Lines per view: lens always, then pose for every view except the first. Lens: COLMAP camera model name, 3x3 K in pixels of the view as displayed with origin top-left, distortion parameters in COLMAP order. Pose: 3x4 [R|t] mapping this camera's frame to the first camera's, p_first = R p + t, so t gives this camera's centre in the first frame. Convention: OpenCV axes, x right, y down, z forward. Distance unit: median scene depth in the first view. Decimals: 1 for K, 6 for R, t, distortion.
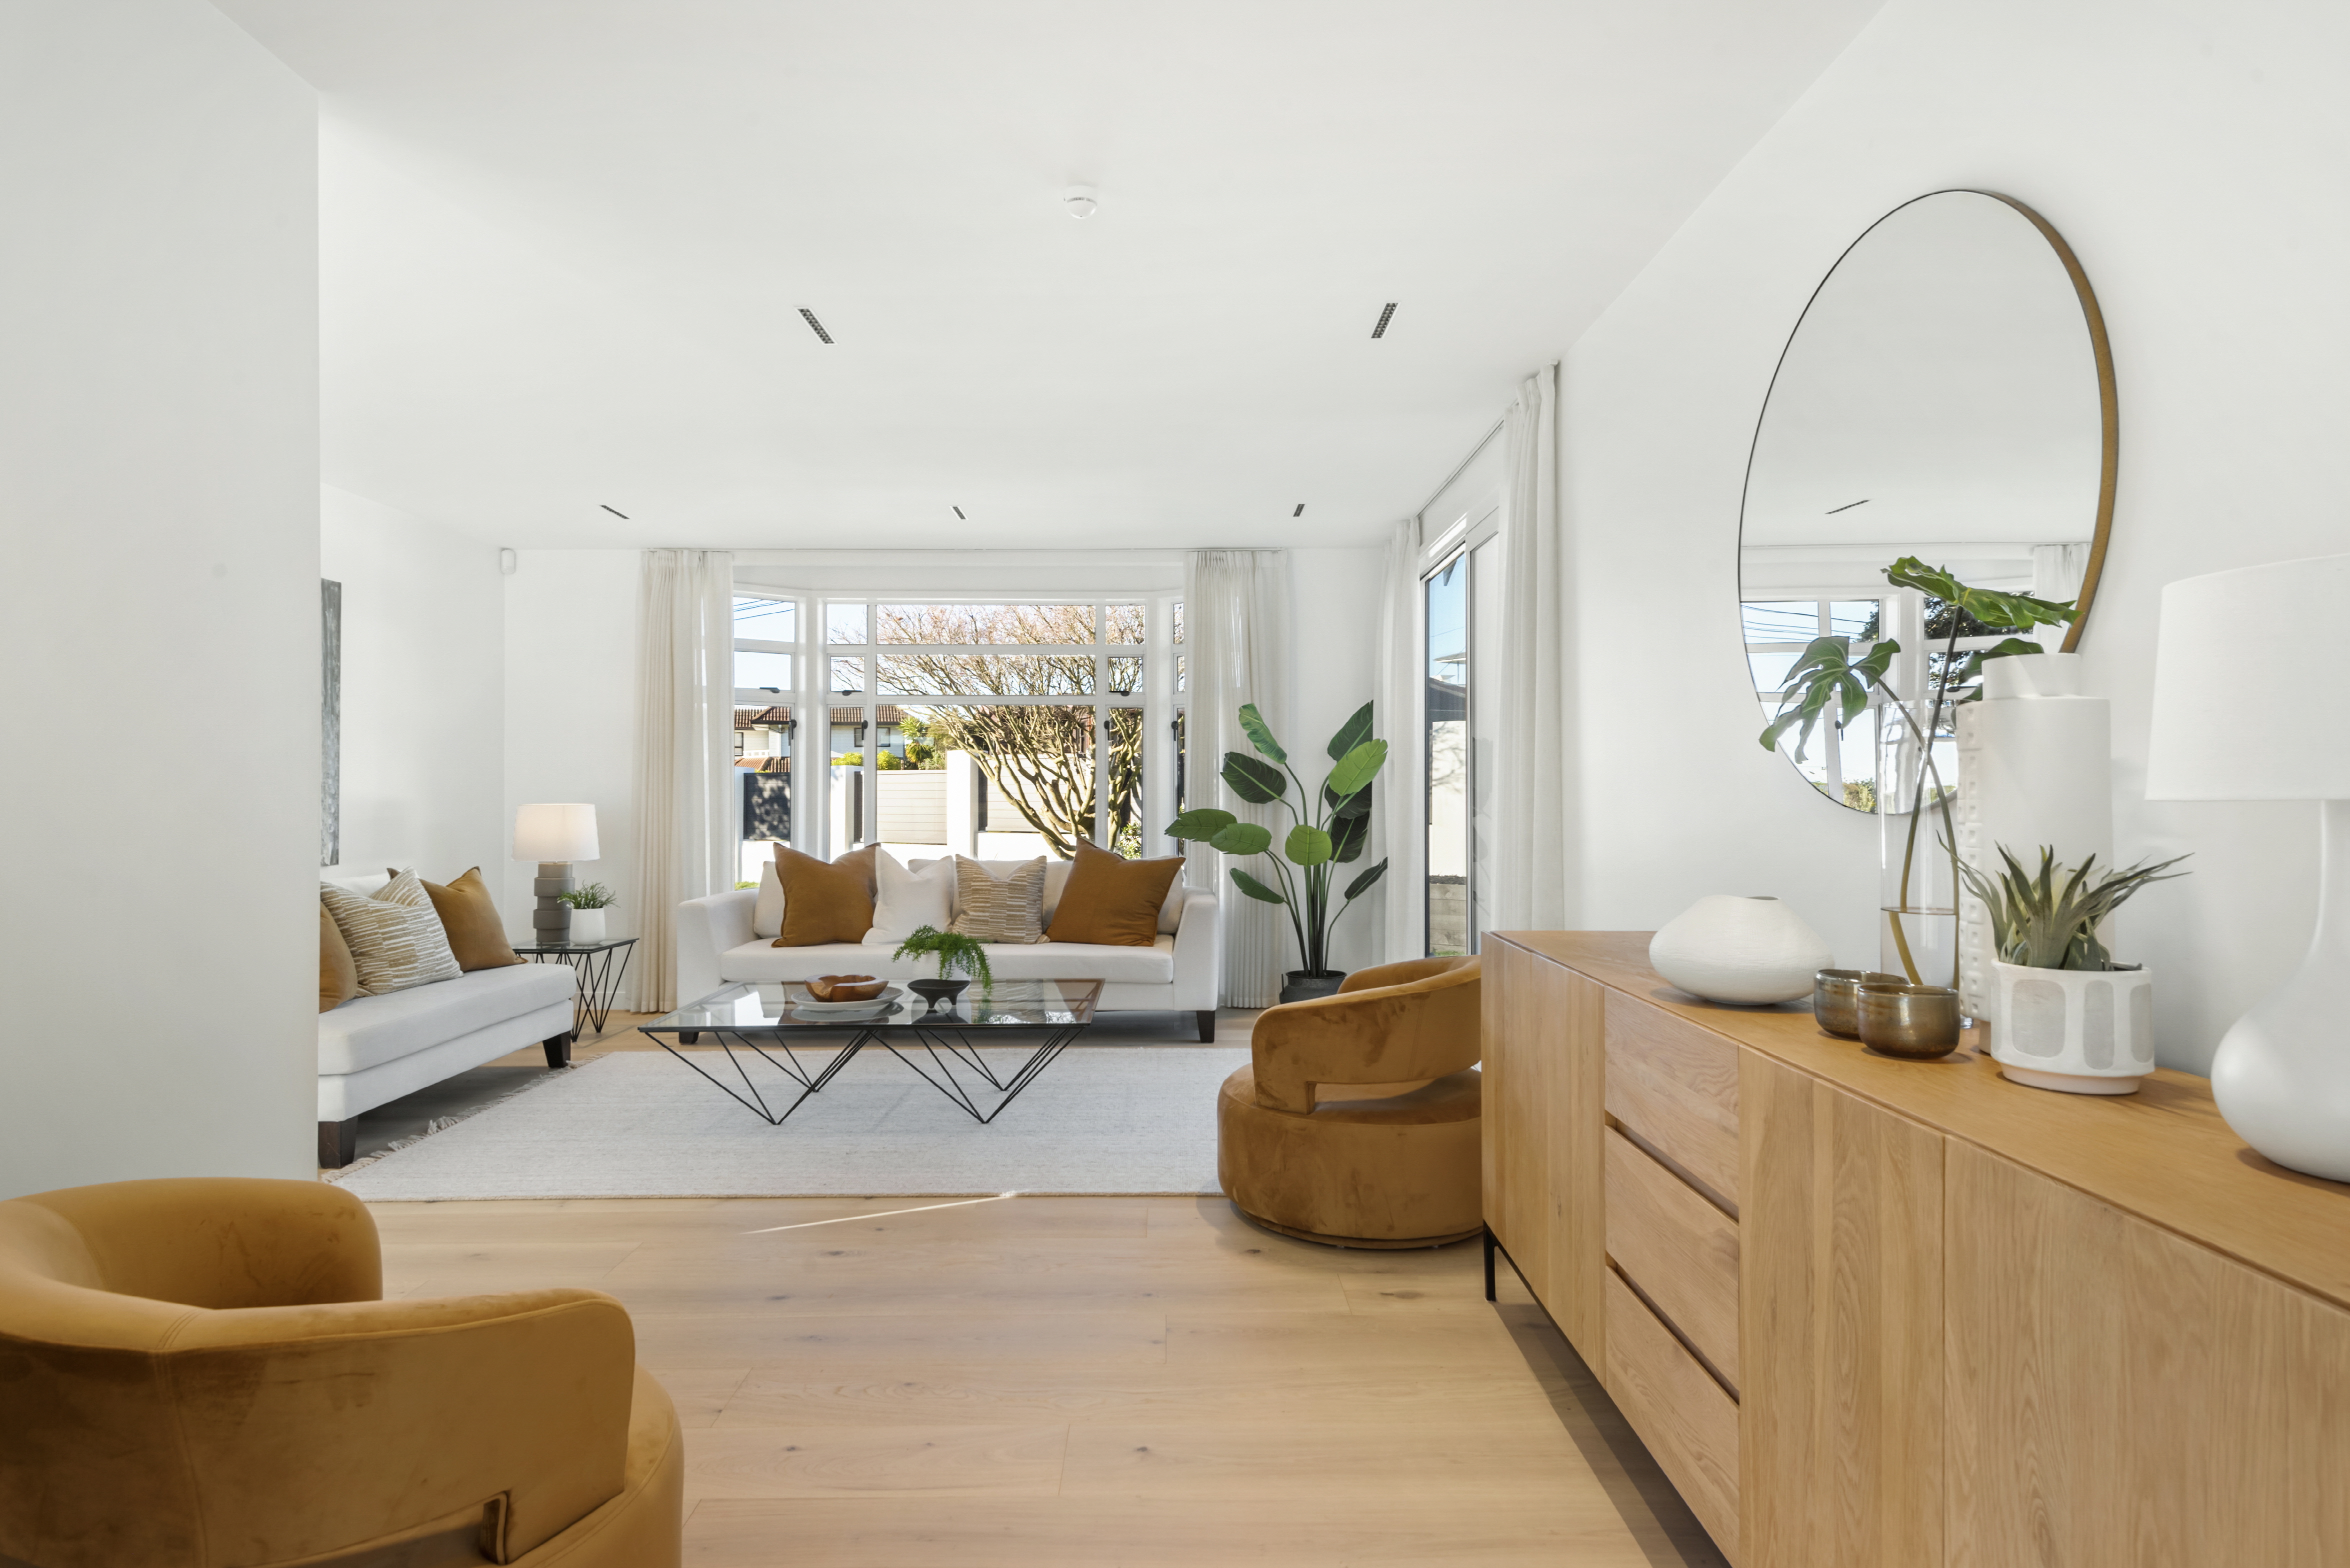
lens RADIAL K [[1256.8, 0, 1167.8], [0, 1256.8, 791.3], [0, 0, 1]] dist [0.003171, -0.001577]
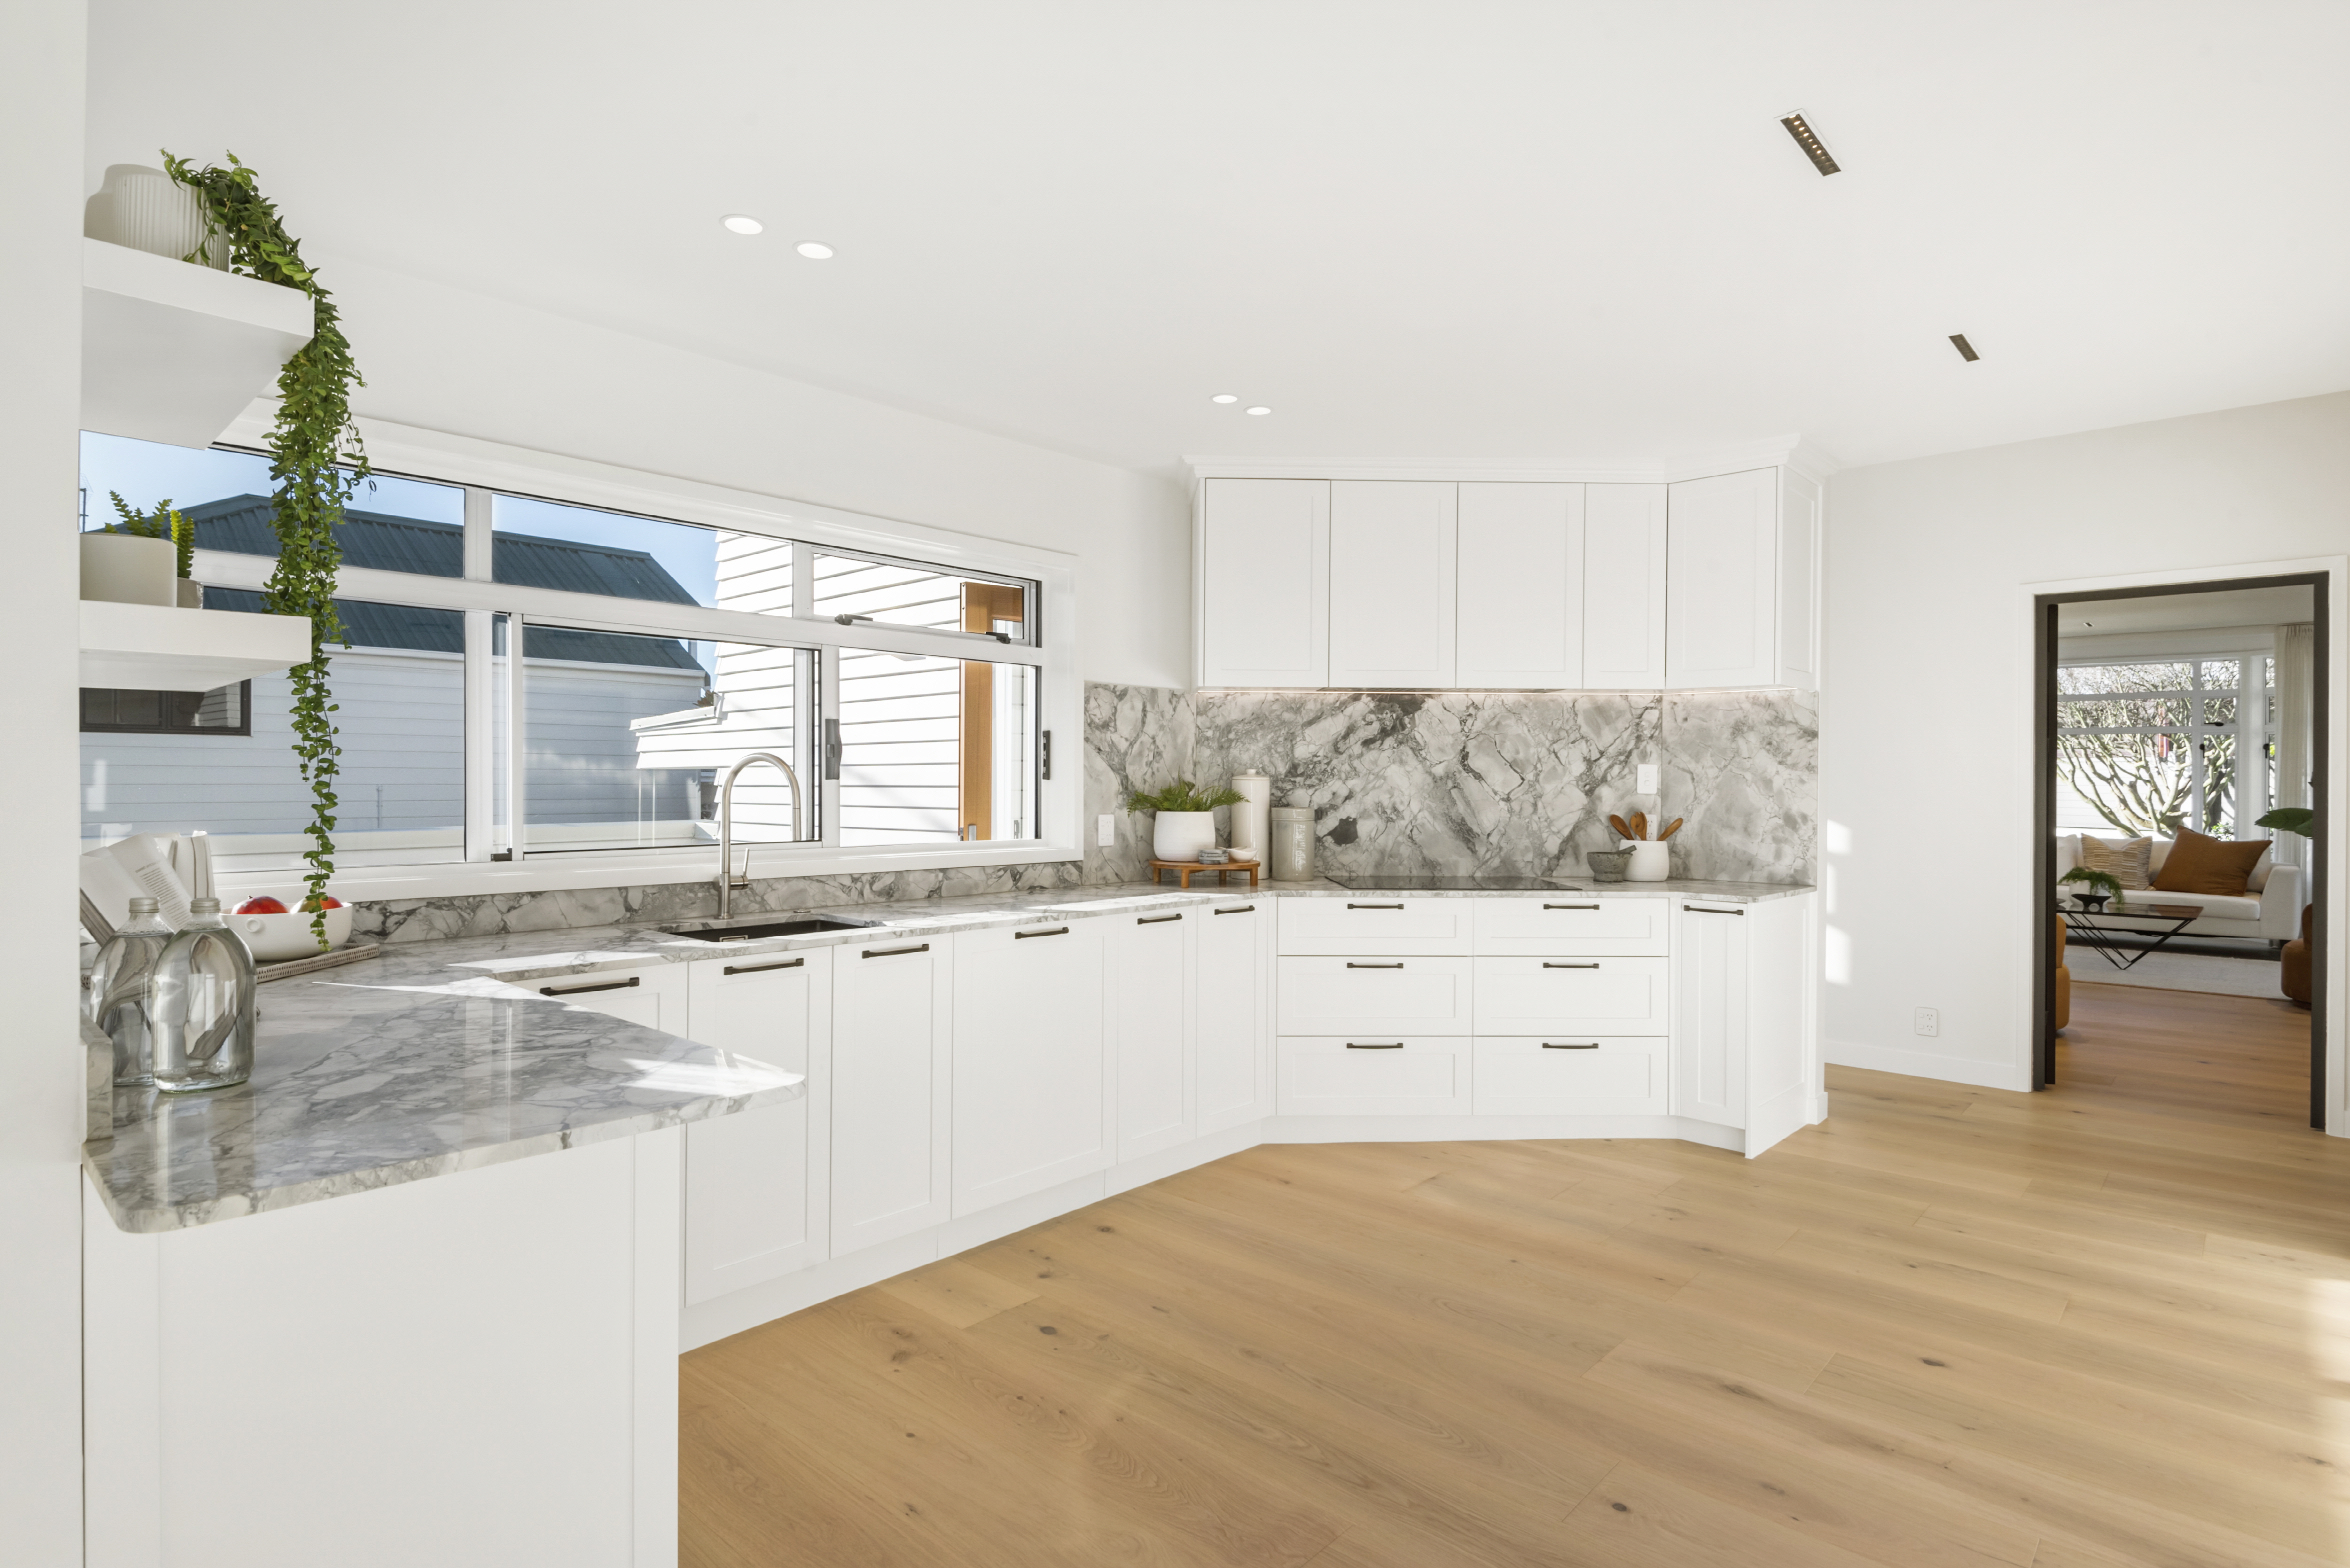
lens RADIAL K [[1256.8, 0, 1162.6], [0, 1256.8, 781.8], [0, 0, 1]] dist [0.003171, -0.001577]
pose [[0.746689, 0.008090, -0.665124, 0.022202], [-0.009165, 0.999956, 0.001874, -0.006477], [0.665110, 0.004697, 0.746731, -0.920992]]
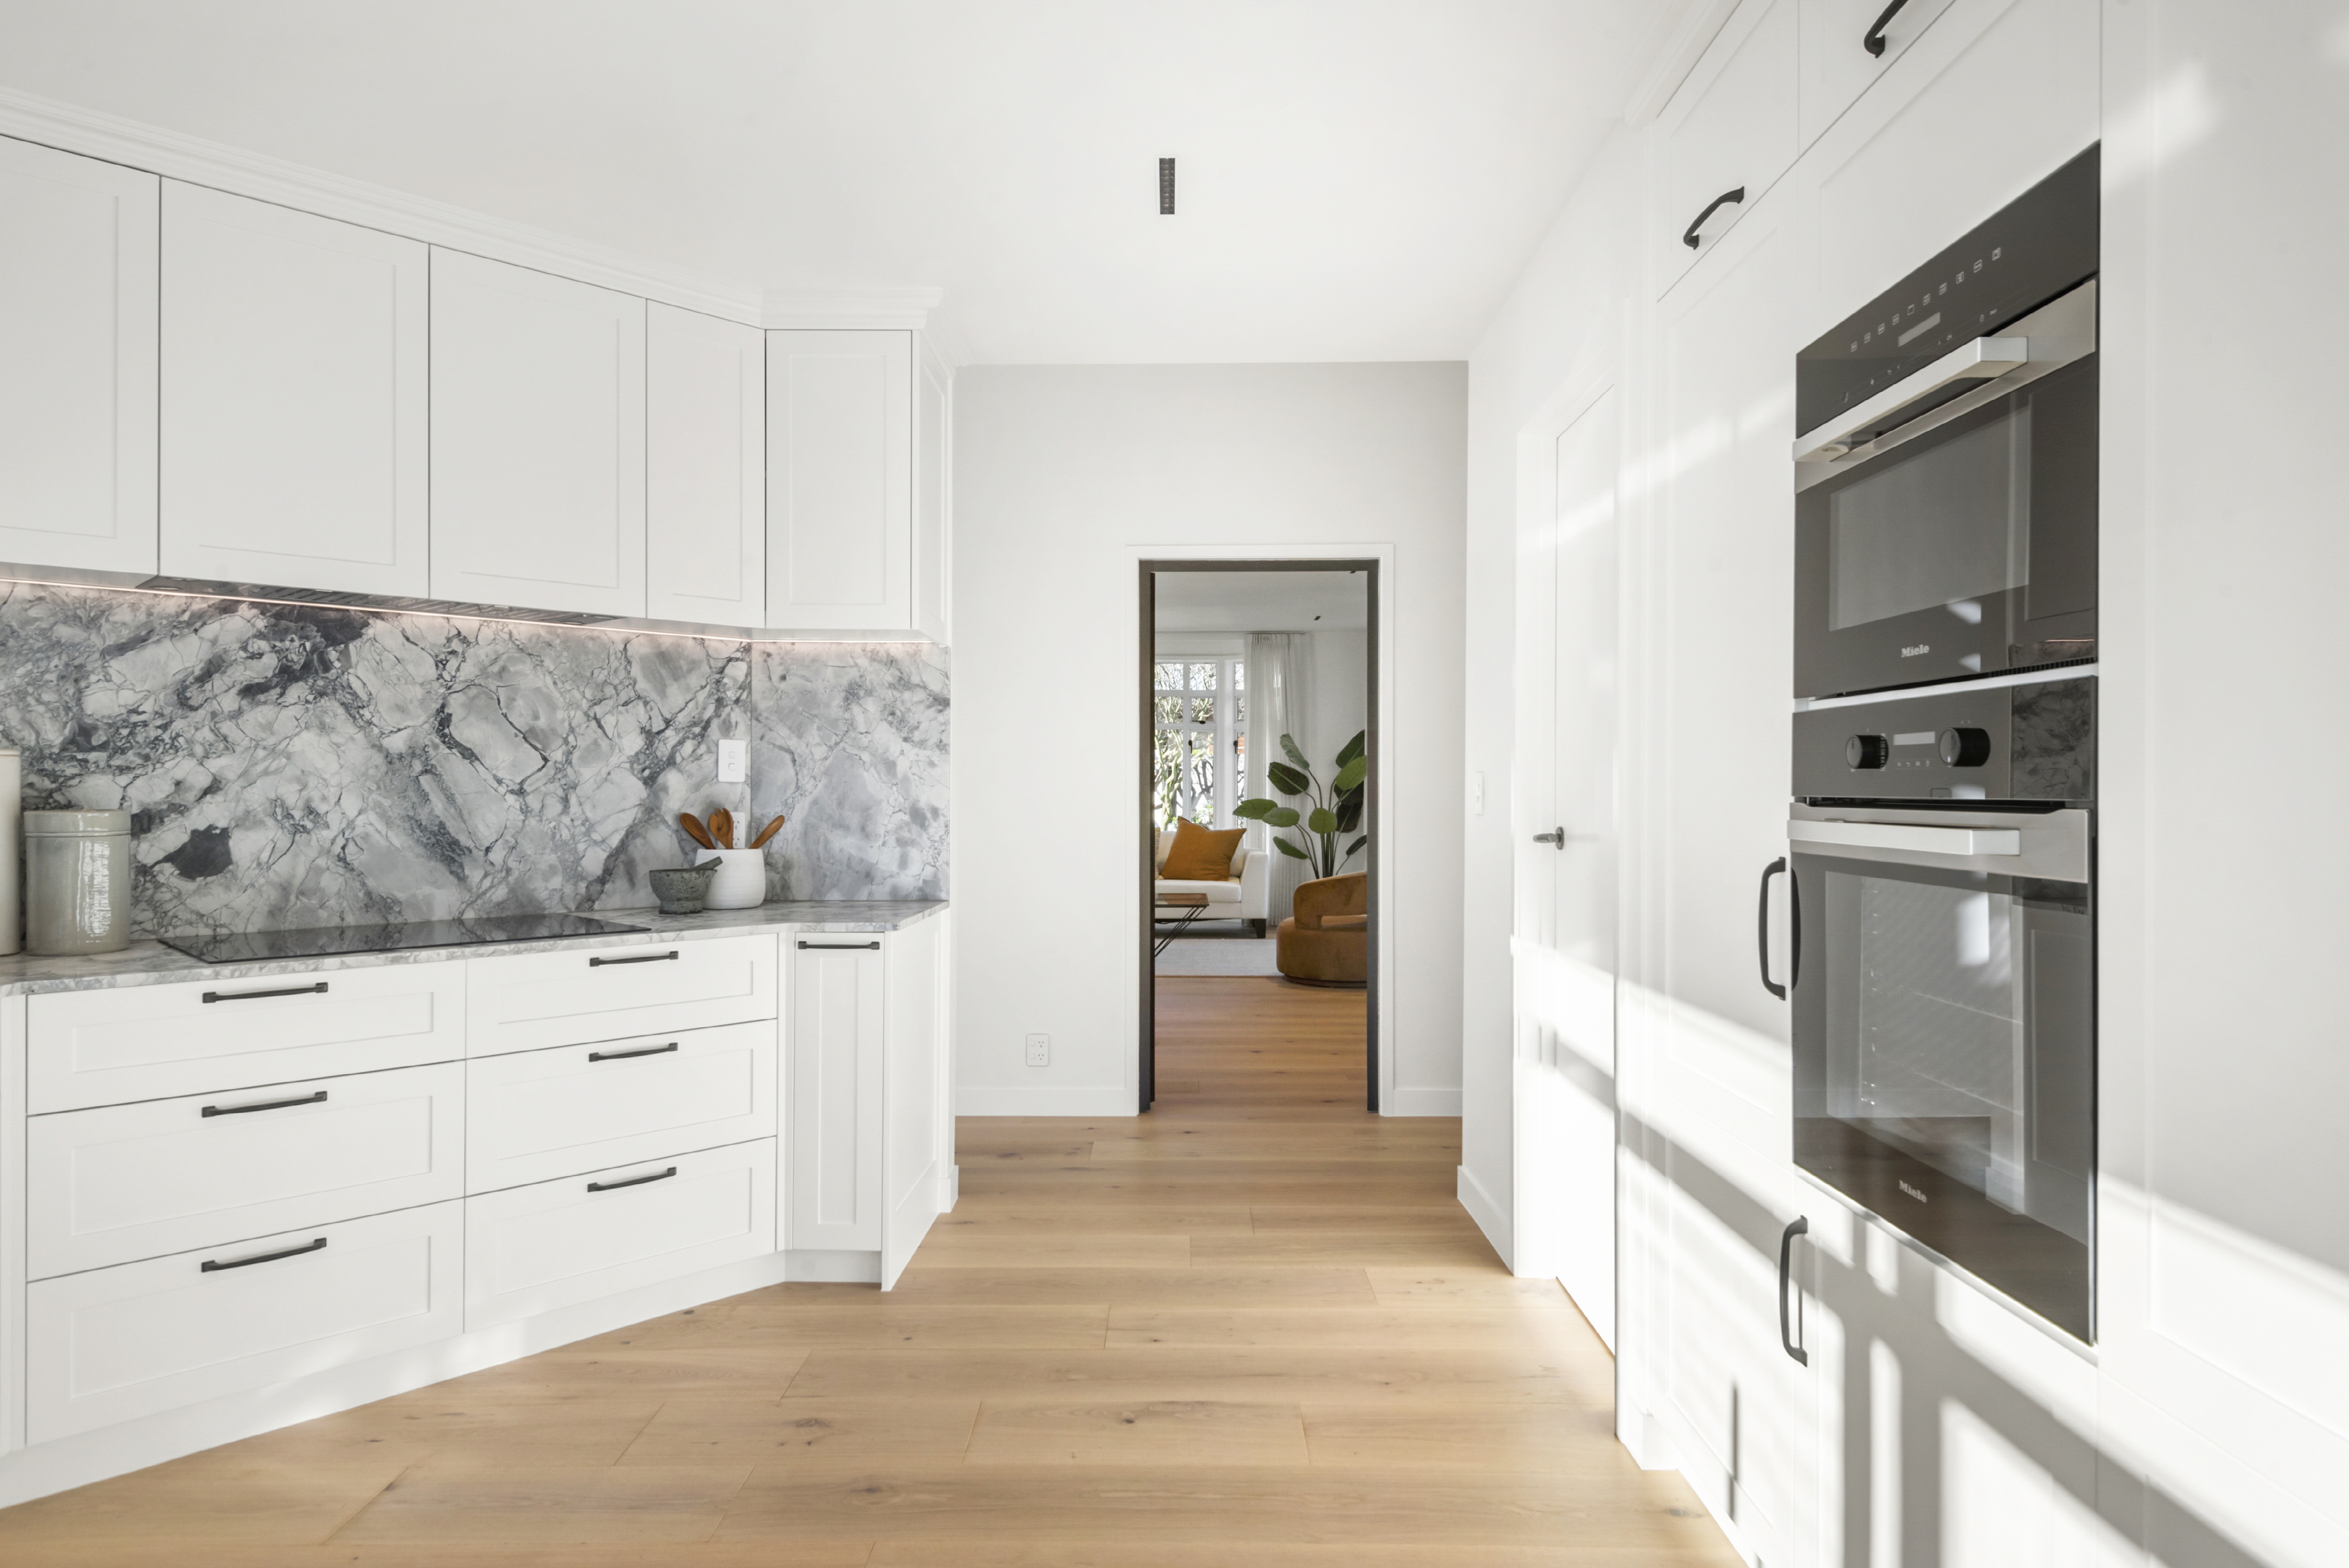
lens RADIAL K [[1401.6, 0, 1176.0], [0, 1401.6, 780.3], [0, 0, 1]] dist [0.006989, -0.006525]
pose [[0.999996, 0.002406, -0.001662, -0.070115], [-0.002415, 0.999983, -0.005367, 0.000731], [0.001649, 0.005371, 0.999984, -0.759427]]
